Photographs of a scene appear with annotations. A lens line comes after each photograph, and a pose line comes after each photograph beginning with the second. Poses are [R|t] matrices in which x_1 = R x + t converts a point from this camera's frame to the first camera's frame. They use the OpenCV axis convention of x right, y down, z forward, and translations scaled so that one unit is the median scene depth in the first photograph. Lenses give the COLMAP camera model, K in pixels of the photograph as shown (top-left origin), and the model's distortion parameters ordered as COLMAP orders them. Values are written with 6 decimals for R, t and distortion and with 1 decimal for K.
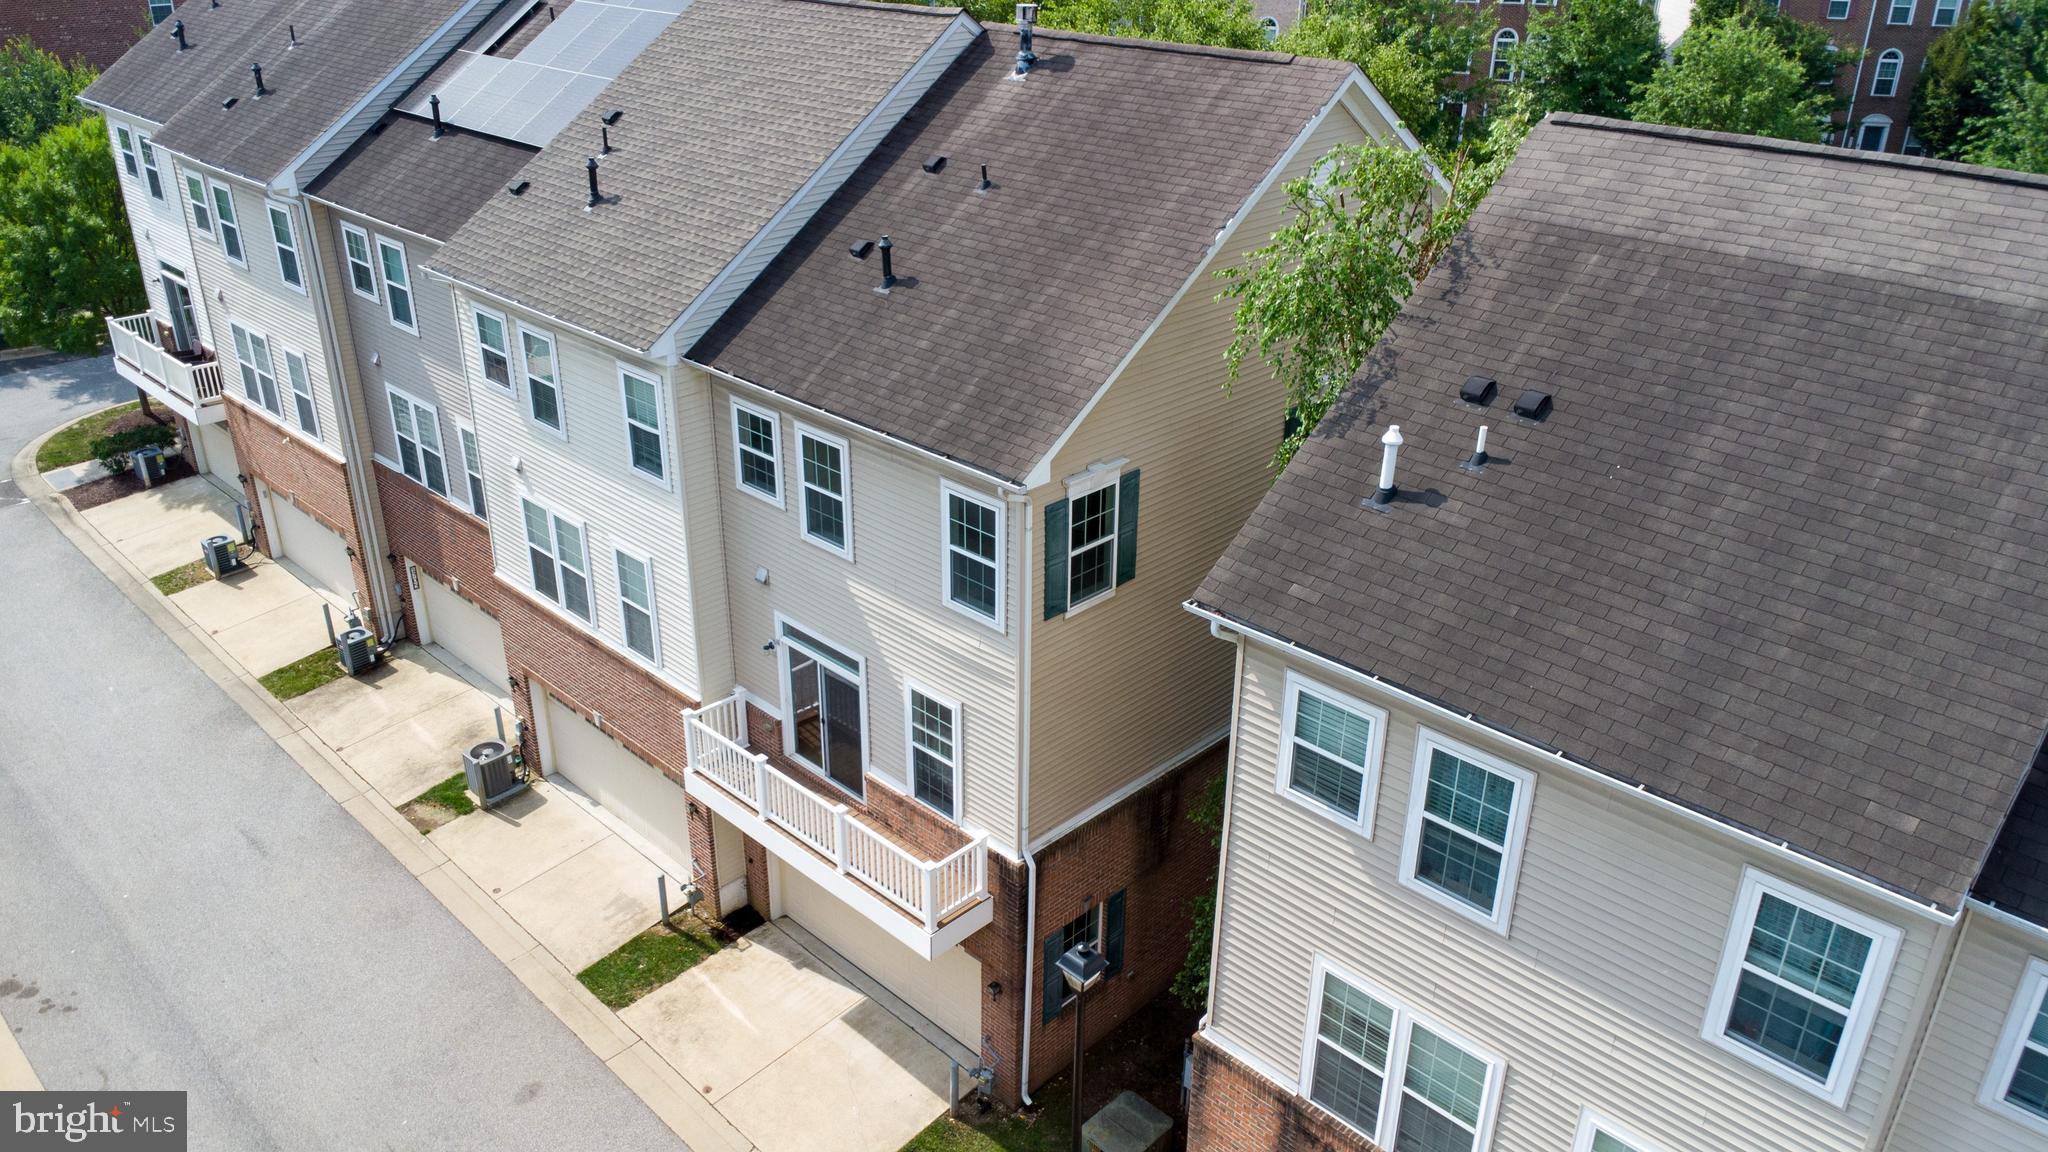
lens RADIAL K [[1496.9, 0, 1024.0], [0, 1496.9, 576.0], [0, 0, 1]] dist [0.016977, -0.001577]
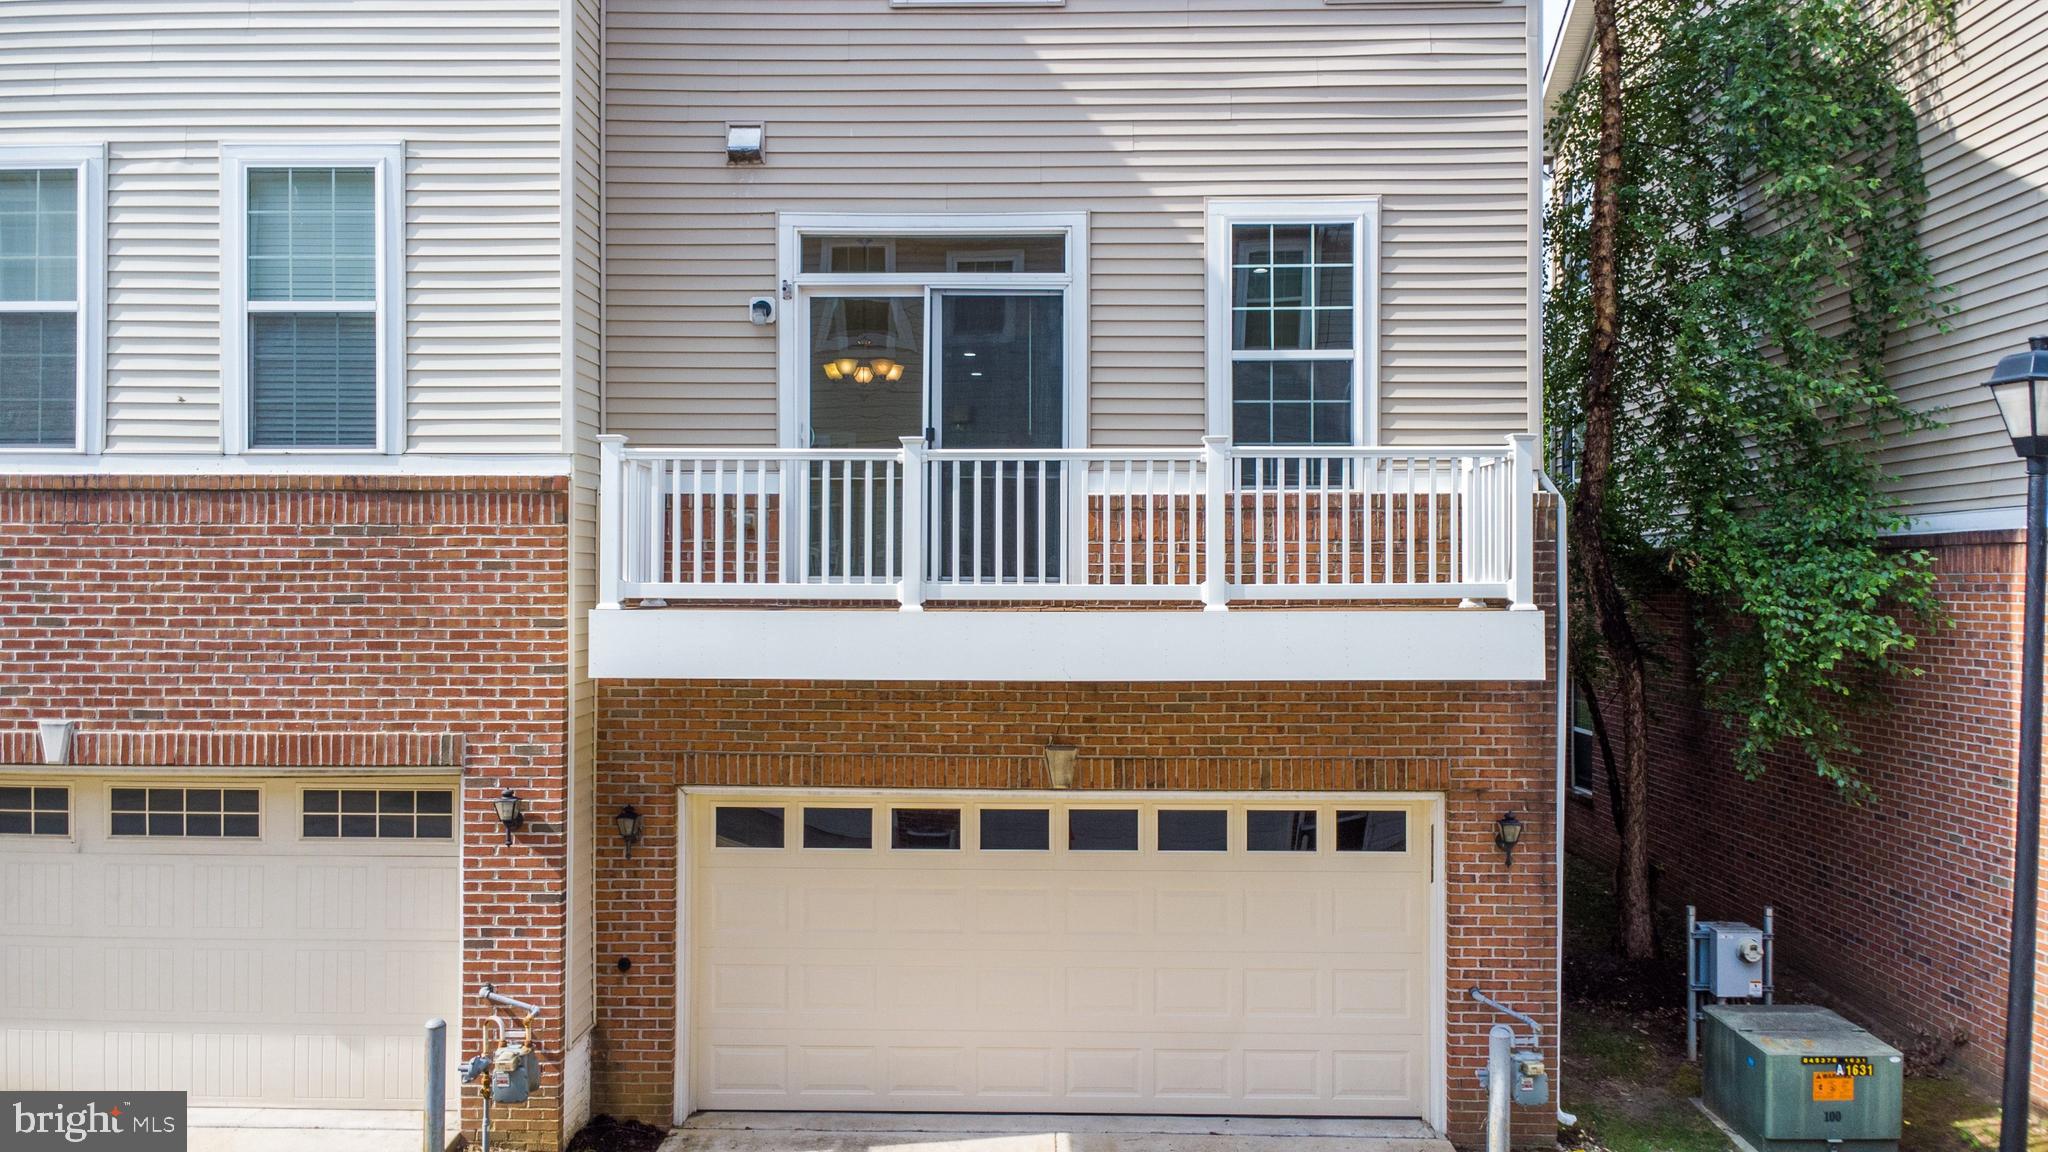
lens RADIAL K [[1496.9, 0, 1024.0], [0, 1496.9, 576.0], [0, 0, 1]] dist [0.016977, -0.001577]
pose [[0.730935, -0.001820, 0.682445, -0.407686], [0.303053, 0.896855, -0.322194, 0.279763], [-0.611468, 0.442320, 0.656094, 0.677748]]
